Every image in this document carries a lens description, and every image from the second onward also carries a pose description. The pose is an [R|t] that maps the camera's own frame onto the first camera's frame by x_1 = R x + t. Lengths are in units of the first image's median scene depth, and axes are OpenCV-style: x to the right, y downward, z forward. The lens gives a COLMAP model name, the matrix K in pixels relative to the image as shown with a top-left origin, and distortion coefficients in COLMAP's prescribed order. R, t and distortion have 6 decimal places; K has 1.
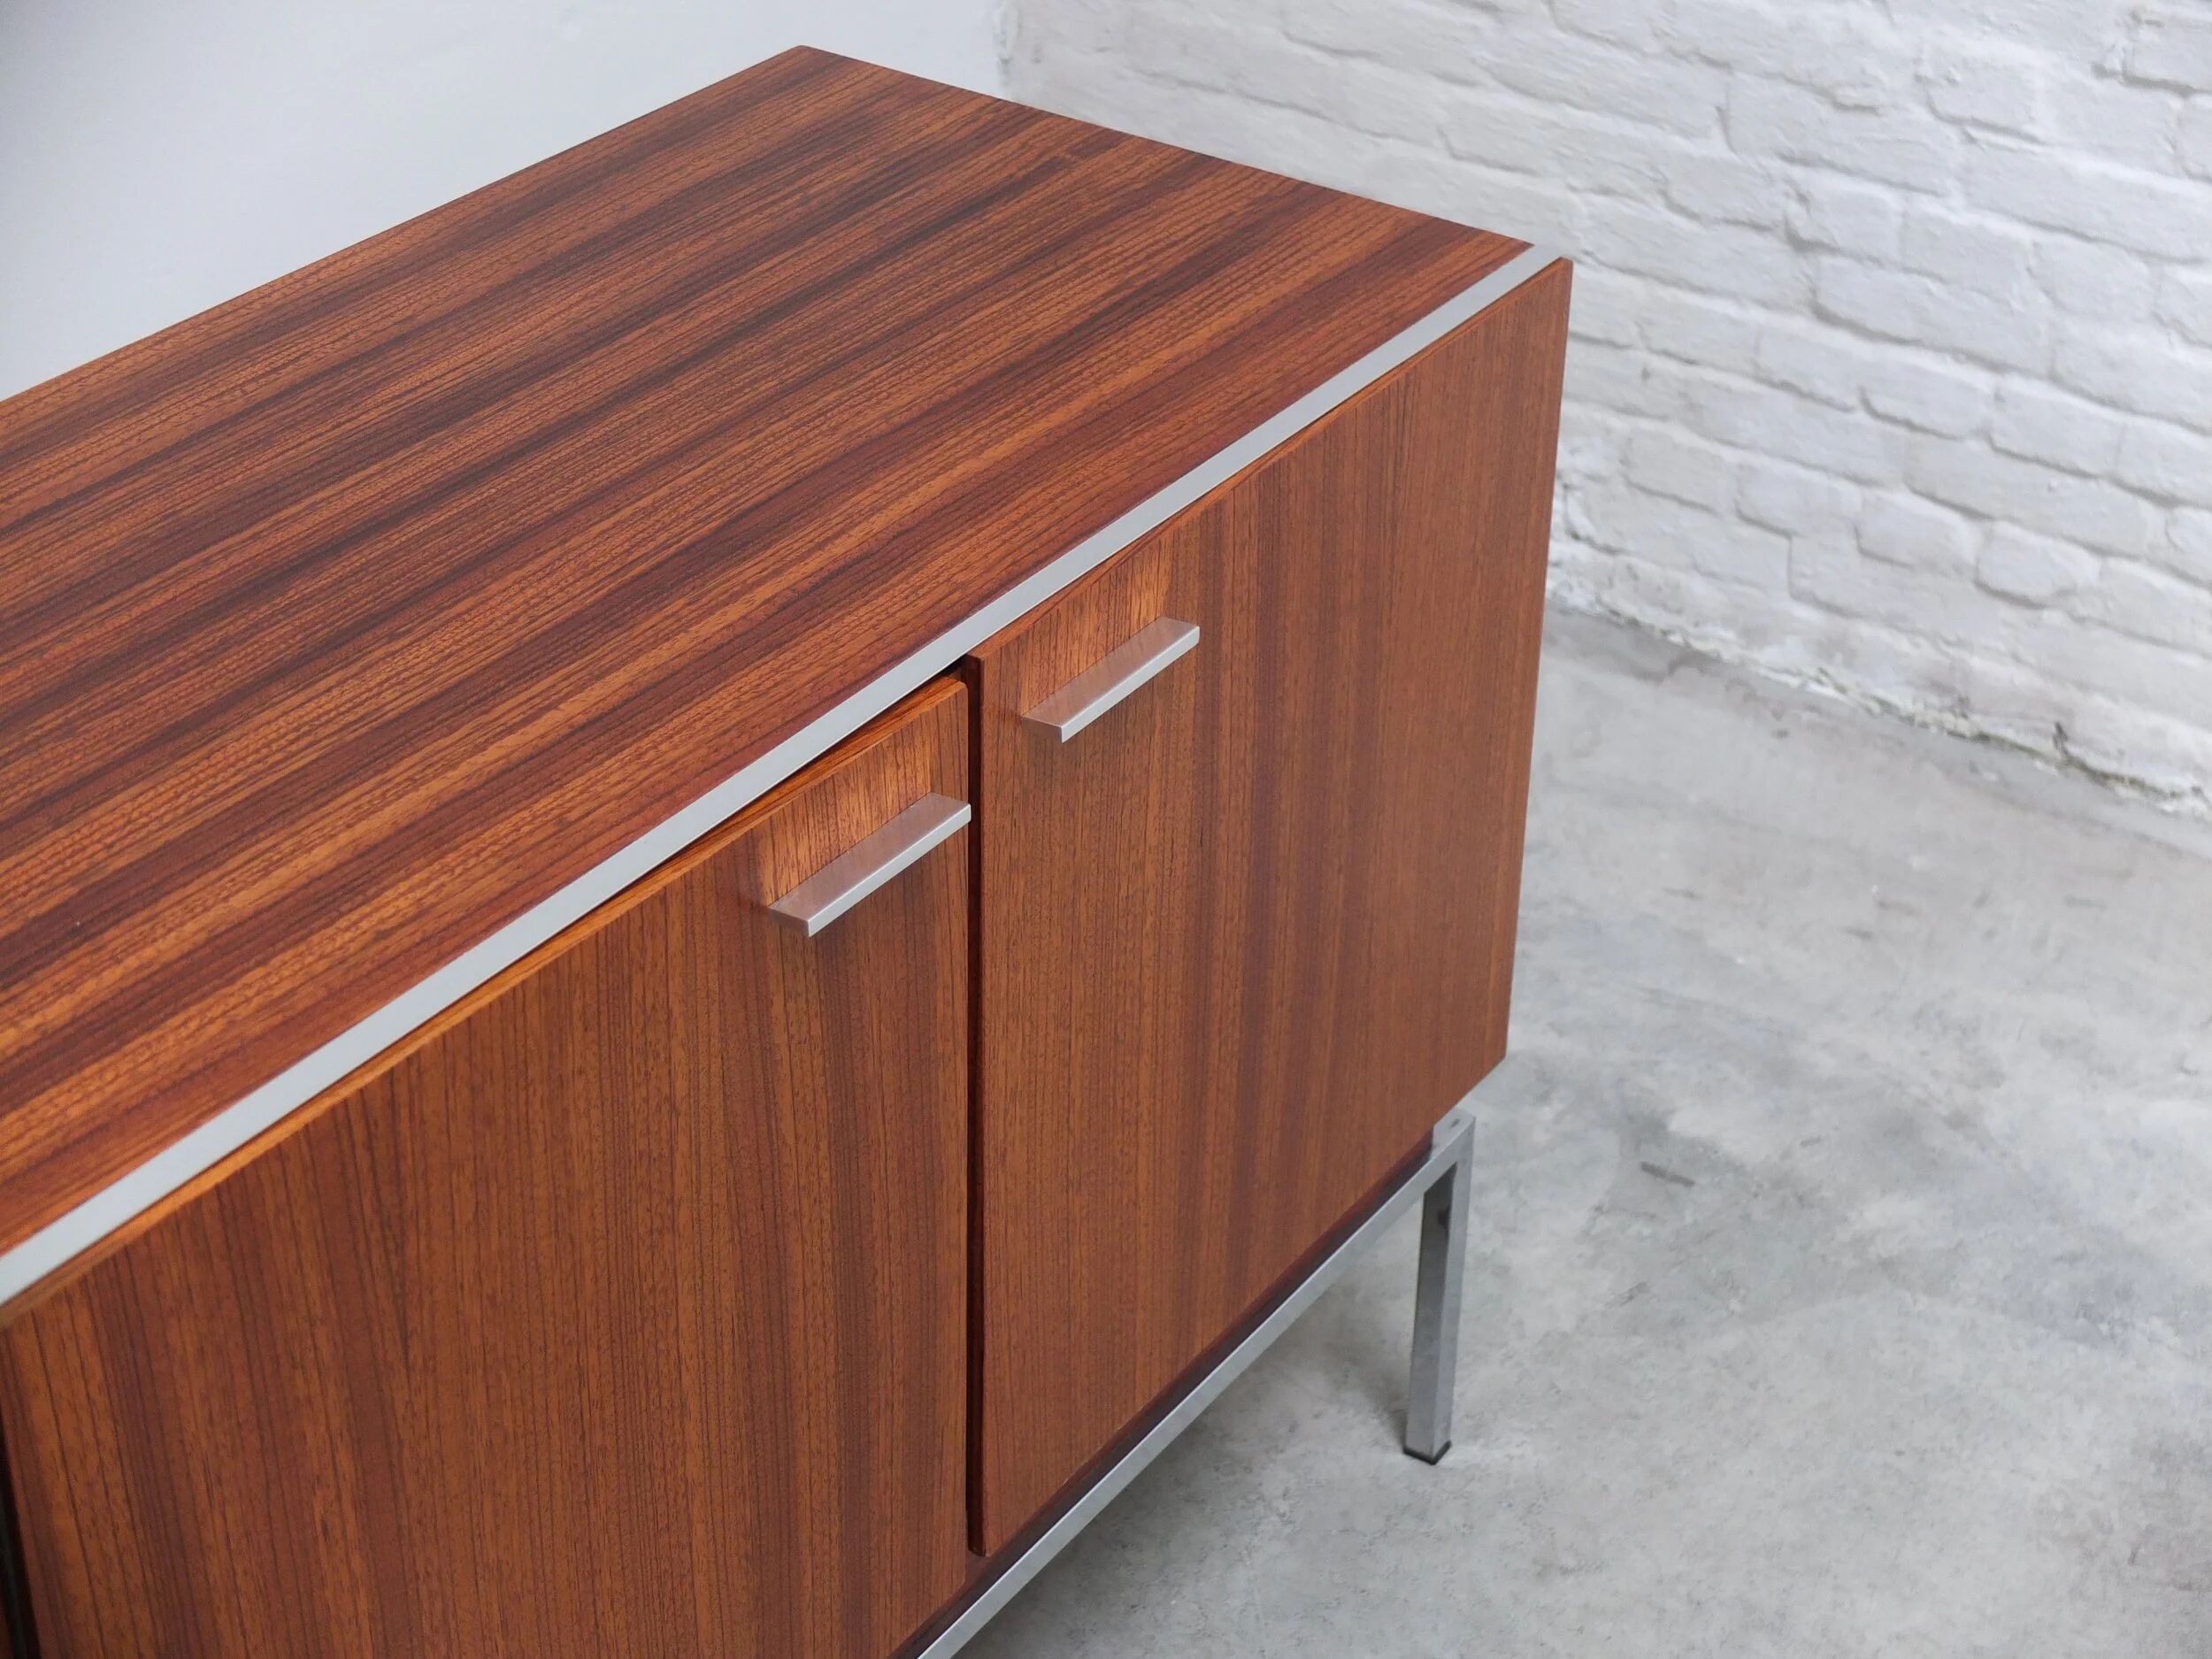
lens RADIAL K [[3653.4, 0, 1099.2], [0, 3653.4, 811.6], [0, 0, 1]] dist [0.046521, 0.000000]
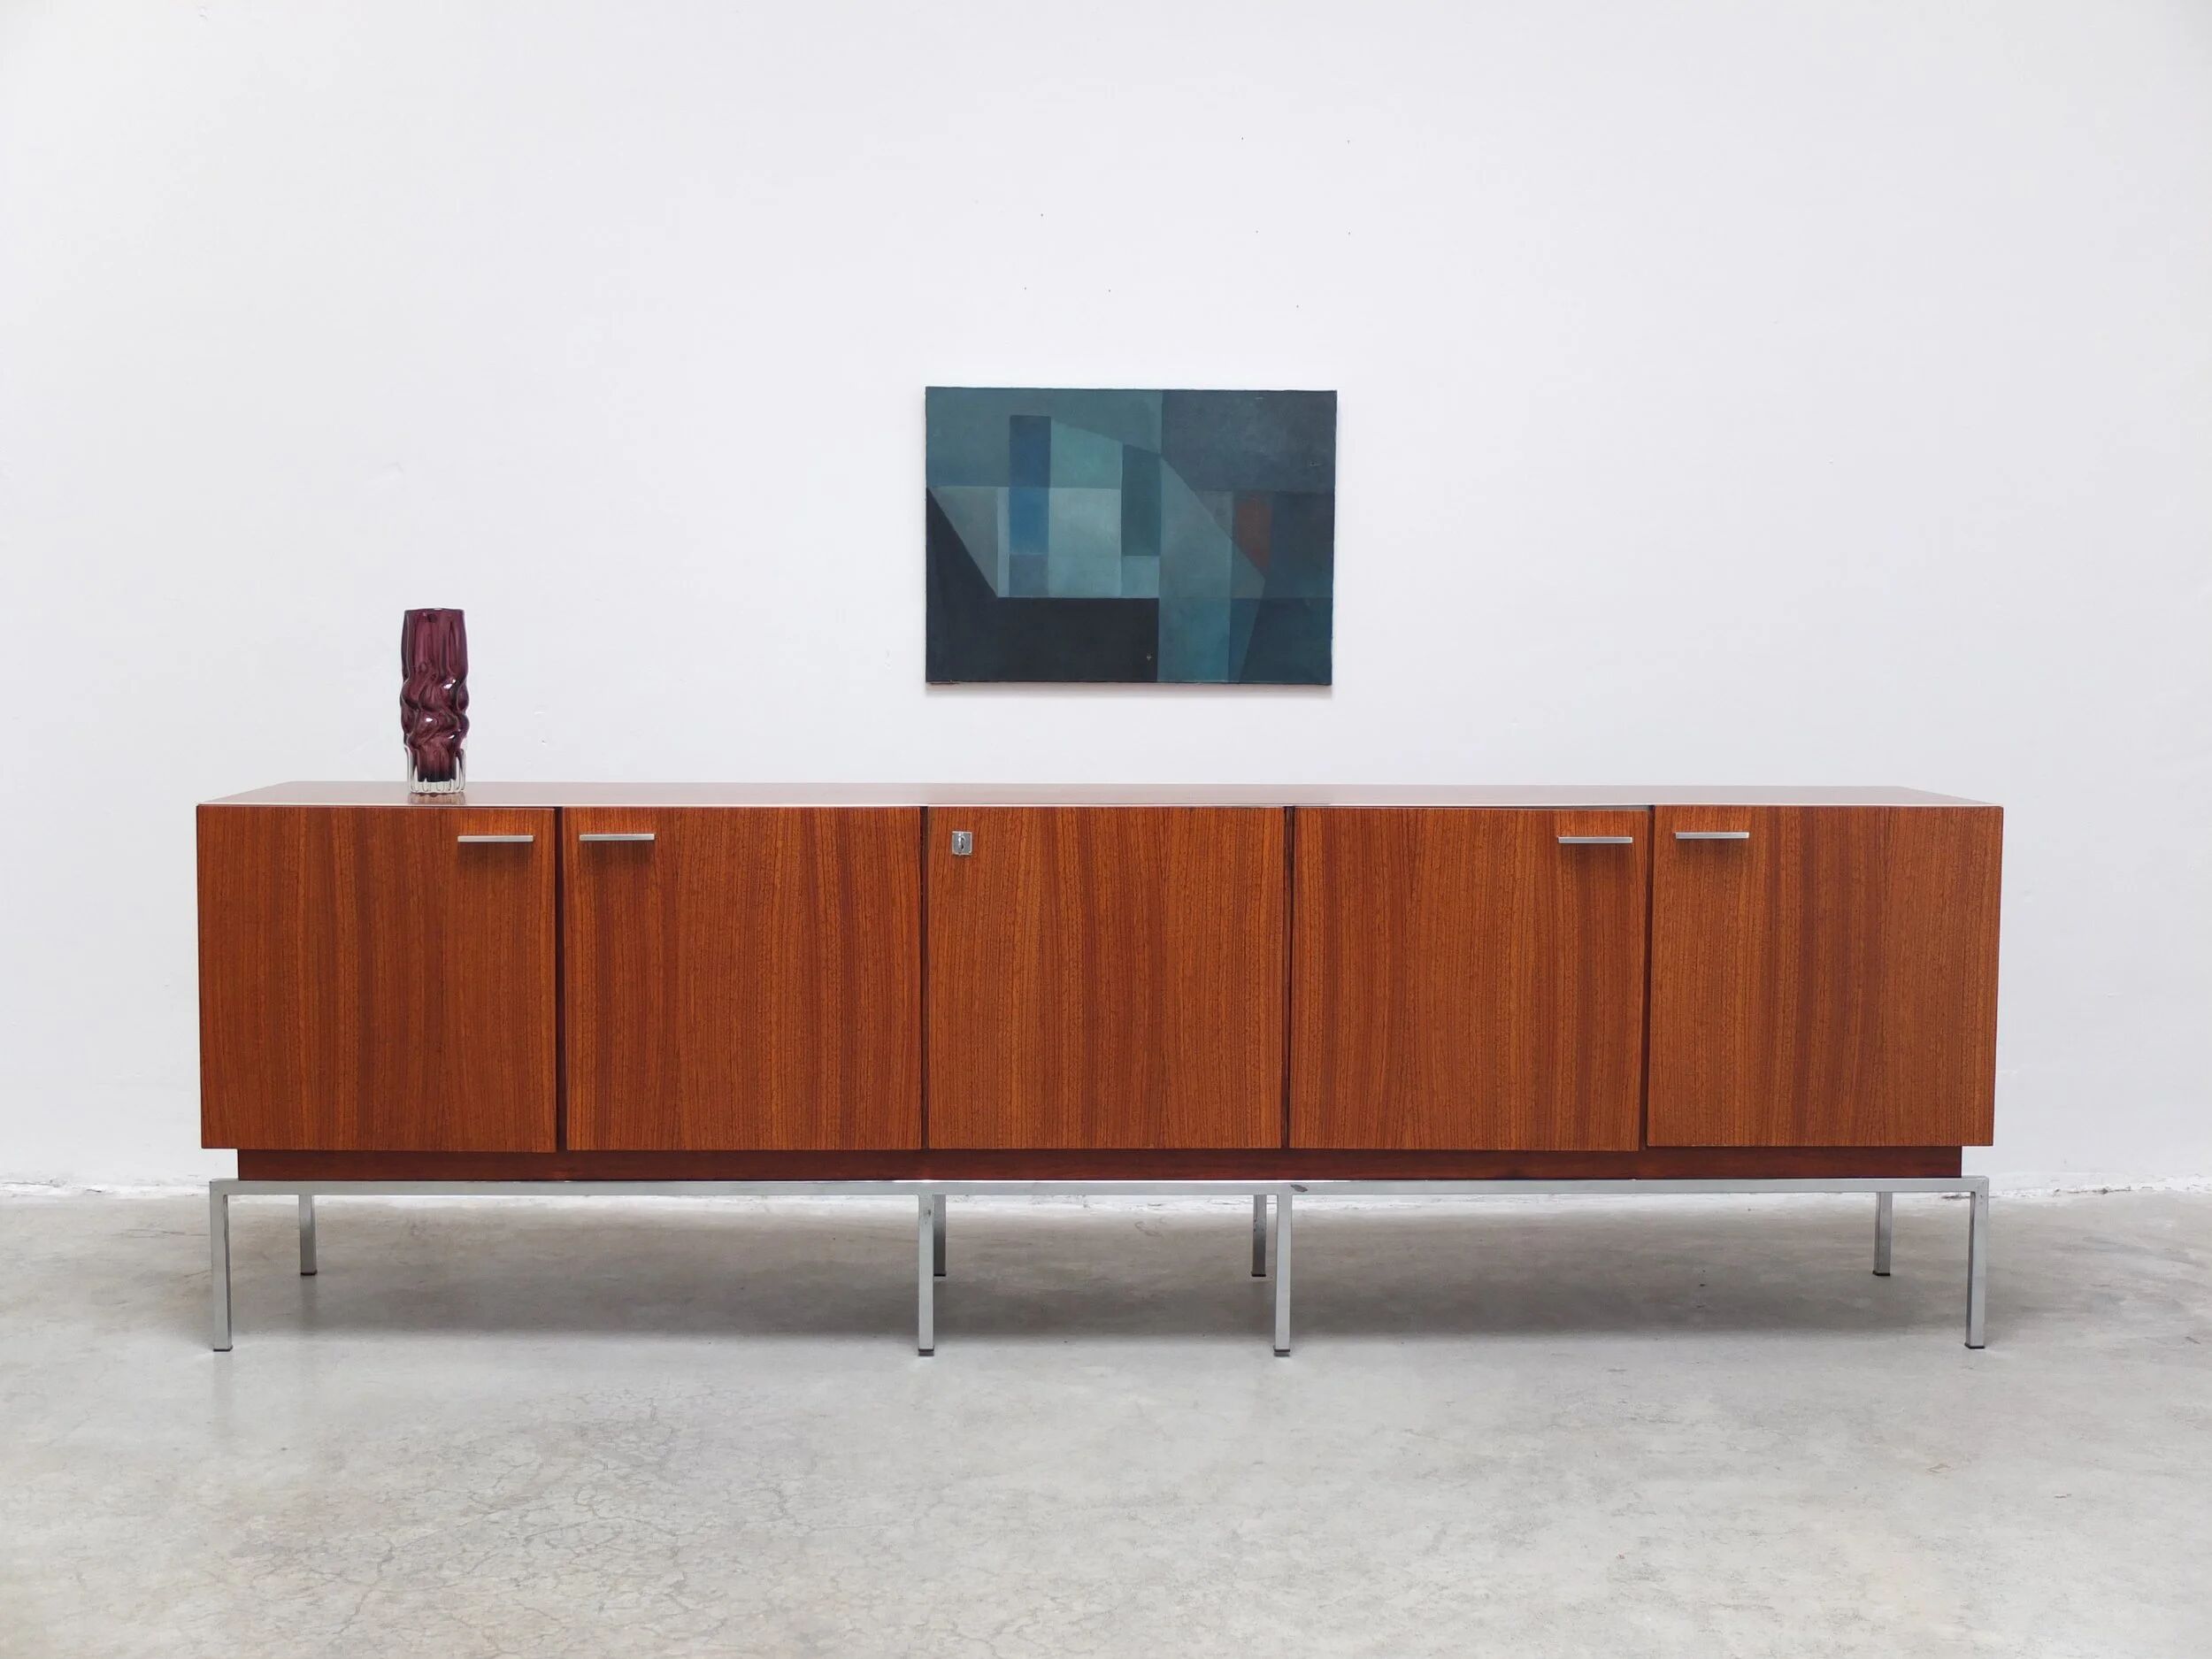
lens RADIAL K [[2724.9, 0, 1145.9], [0, 2724.9, 854.9], [0, 0, 1]] dist [-0.017301, 0.000000]
pose [[0.604536, 0.057277, -0.794516, 0.955911], [-0.417776, 0.872026, -0.255016, 0.475128], [0.678232, 0.486096, 0.551101, -0.408996]]
